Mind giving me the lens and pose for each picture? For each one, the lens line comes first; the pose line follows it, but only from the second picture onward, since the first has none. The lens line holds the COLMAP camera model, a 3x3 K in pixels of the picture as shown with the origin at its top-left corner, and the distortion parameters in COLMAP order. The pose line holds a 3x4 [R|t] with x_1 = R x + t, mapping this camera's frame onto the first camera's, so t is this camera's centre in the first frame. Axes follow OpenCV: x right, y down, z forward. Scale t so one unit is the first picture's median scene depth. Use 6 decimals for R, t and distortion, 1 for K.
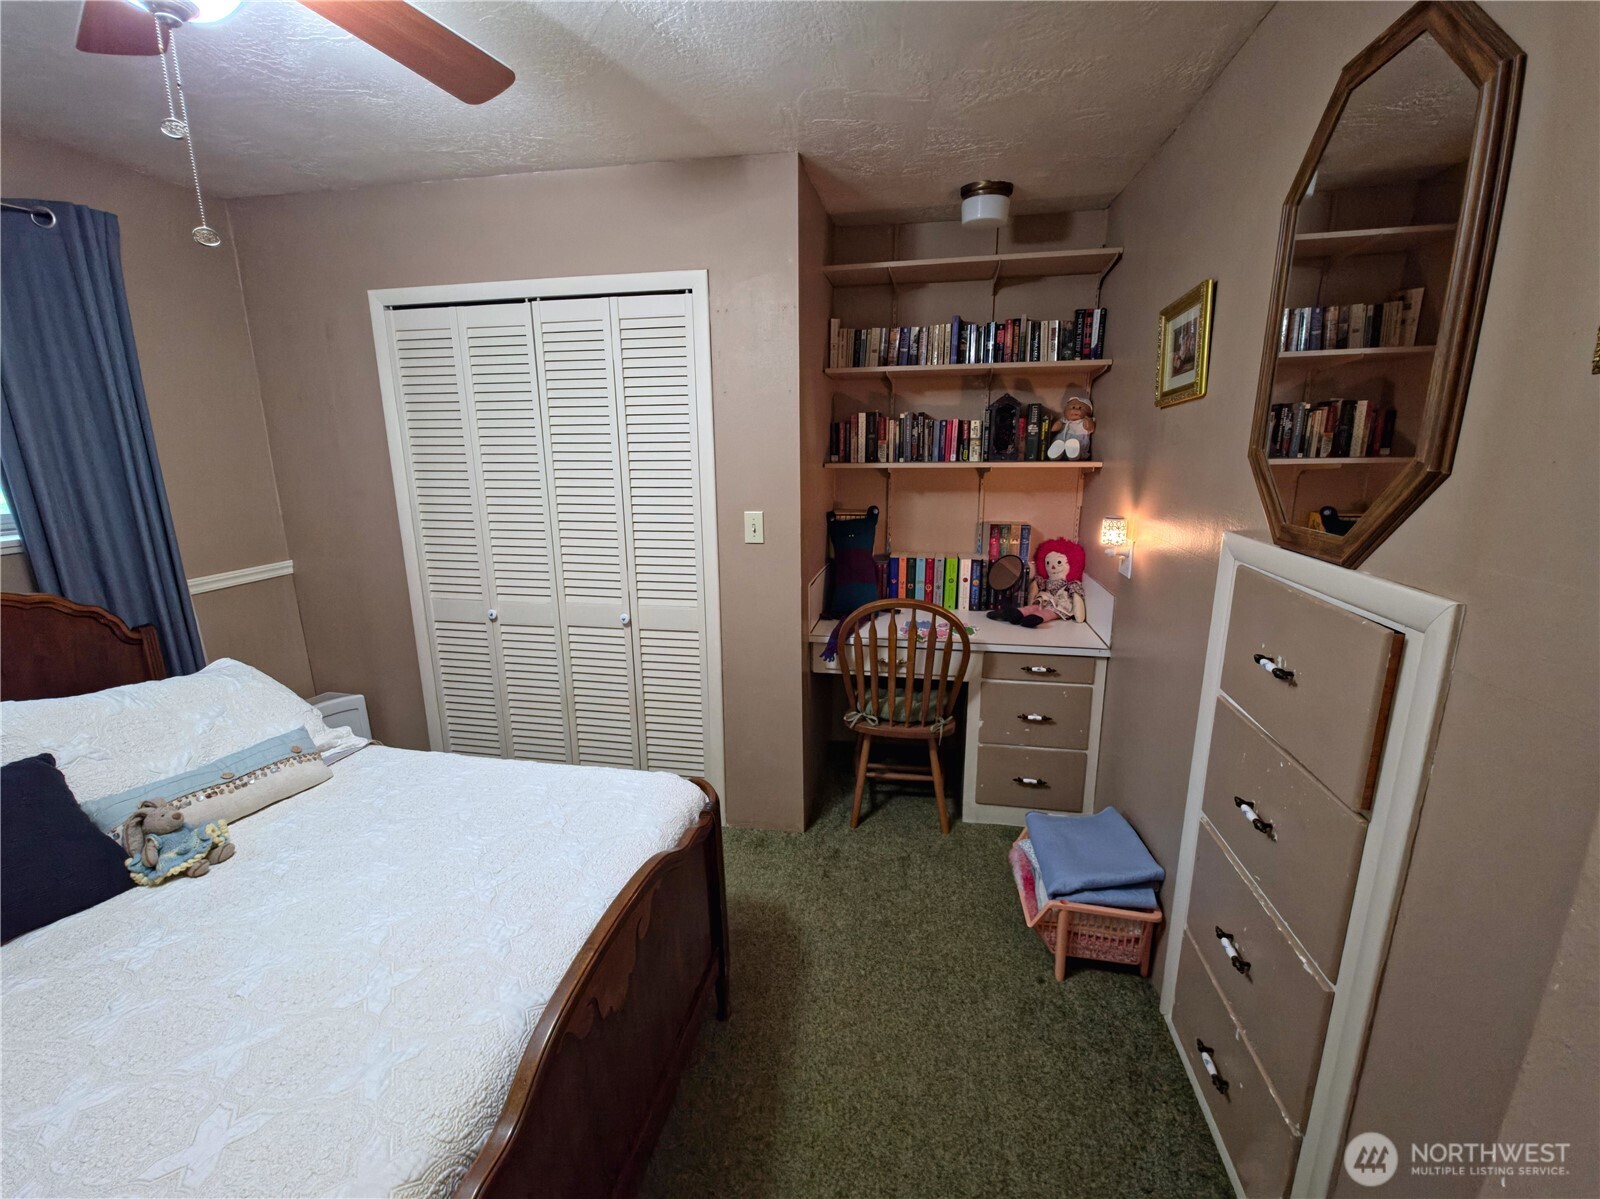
lens RADIAL K [[667.9, 0, 801.2], [0, 667.9, 597.0], [0, 0, 1]] dist [0.016903, -0.010084]
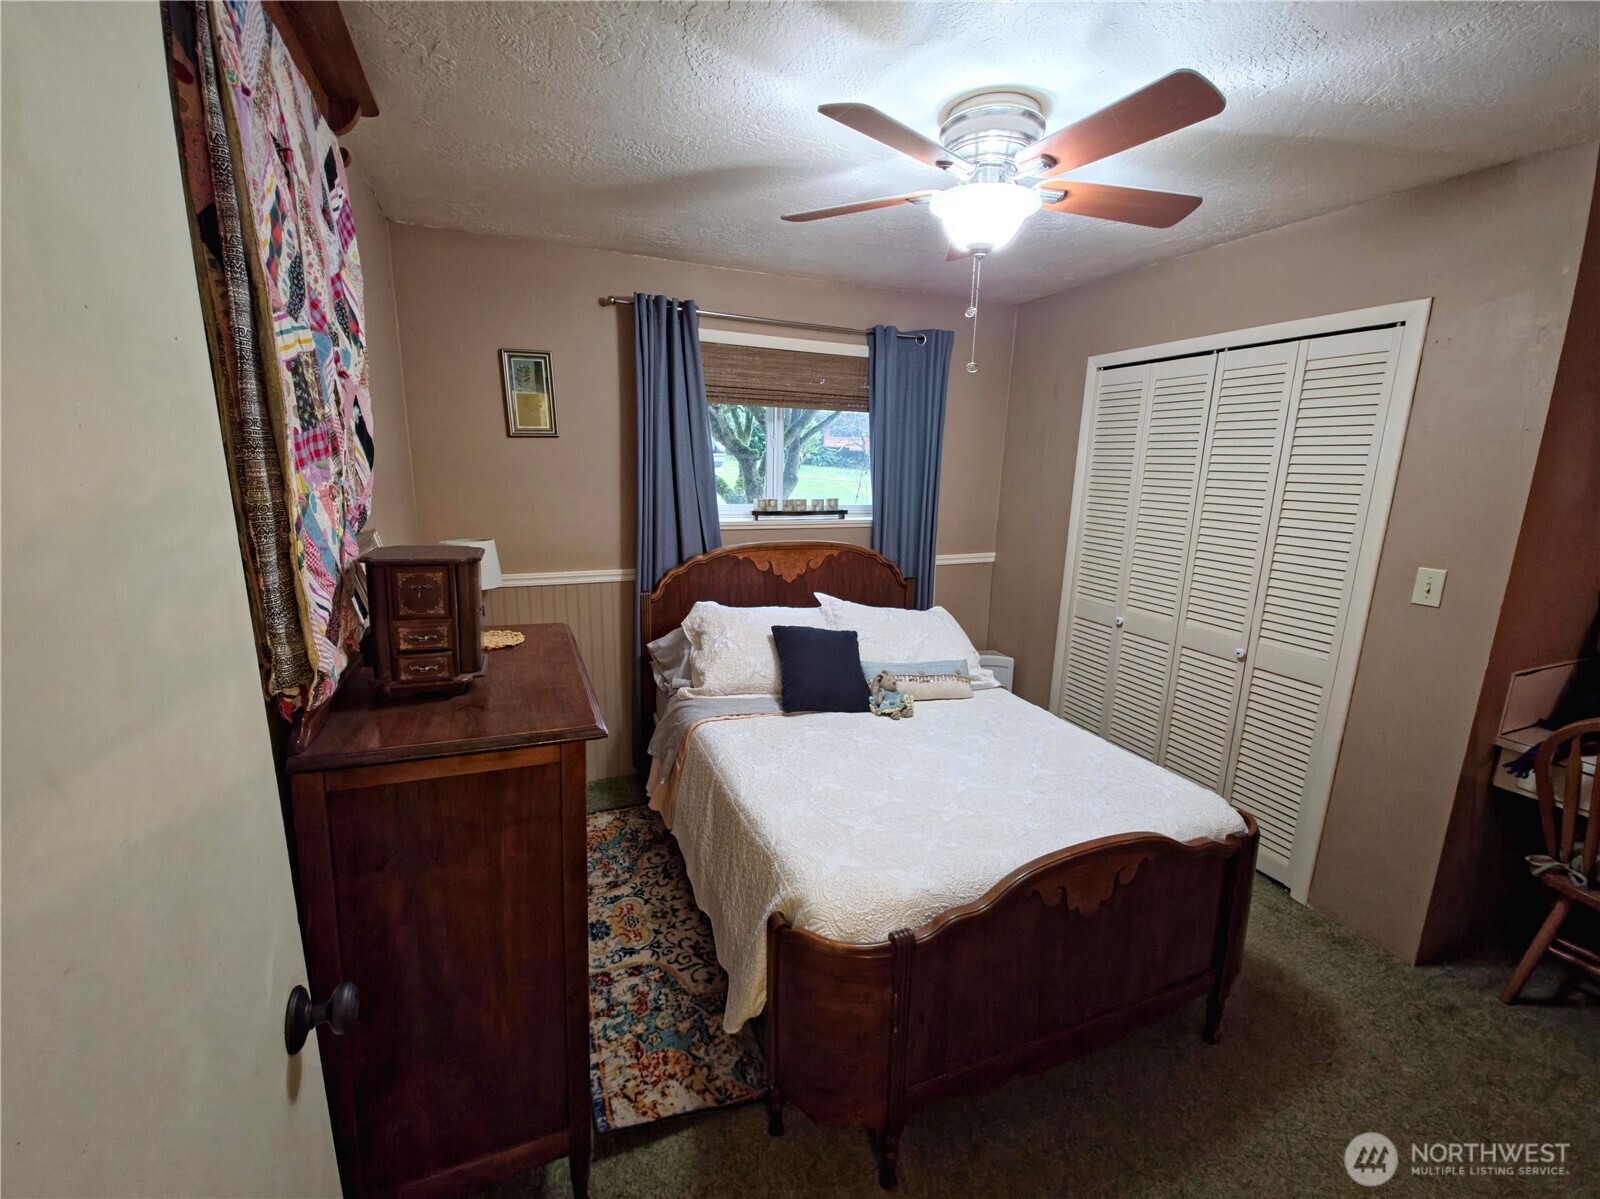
lens RADIAL K [[667.9, 0, 801.2], [0, 667.9, 597.0], [0, 0, 1]] dist [0.016903, -0.010084]
pose [[0.558523, 0.189965, -0.807444, 0.217016], [-0.213217, 0.973594, 0.081569, 0.010669], [0.801618, 0.126603, 0.584278, -0.175154]]
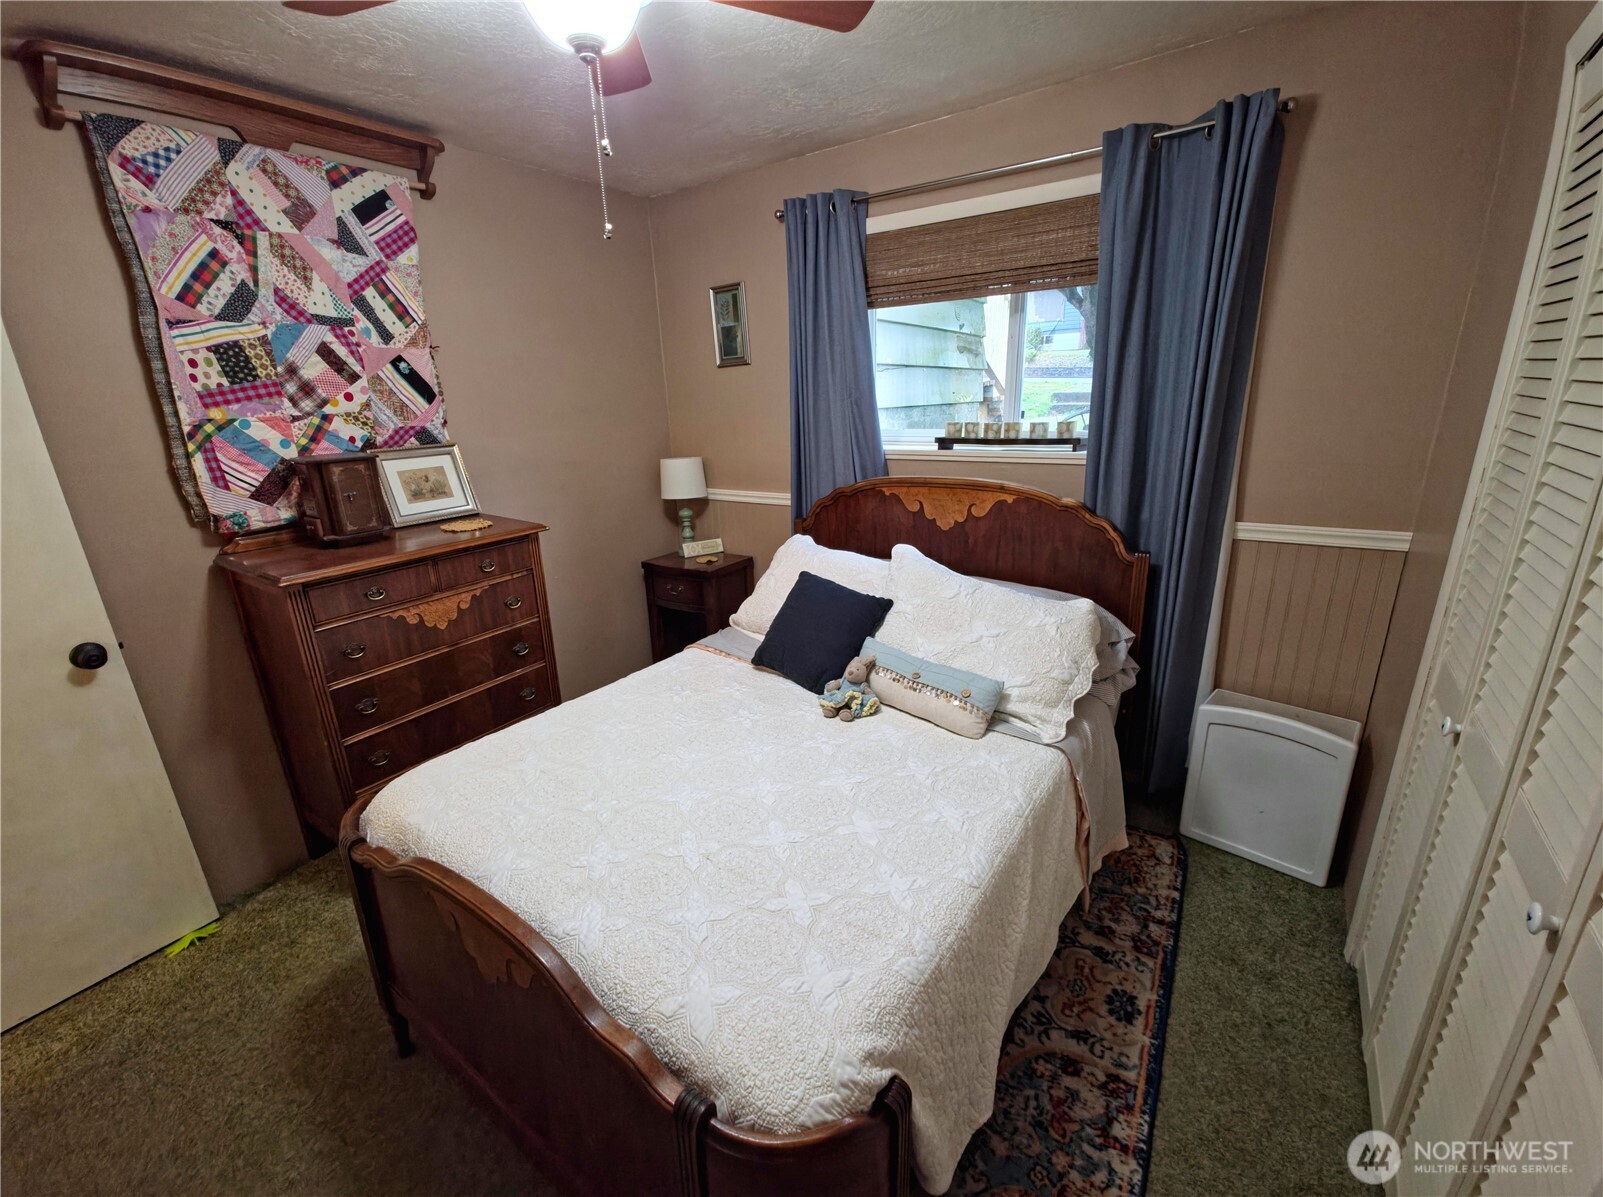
lens RADIAL K [[669.2, 0, 802.7], [0, 669.2, 596.0], [0, 0, 1]] dist [0.016903, -0.010084]
pose [[-0.412060, 0.295514, -0.861904, 0.142492], [-0.160707, 0.907543, 0.387993, -0.217504], [0.896872, 0.298390, -0.326471, 0.918713]]
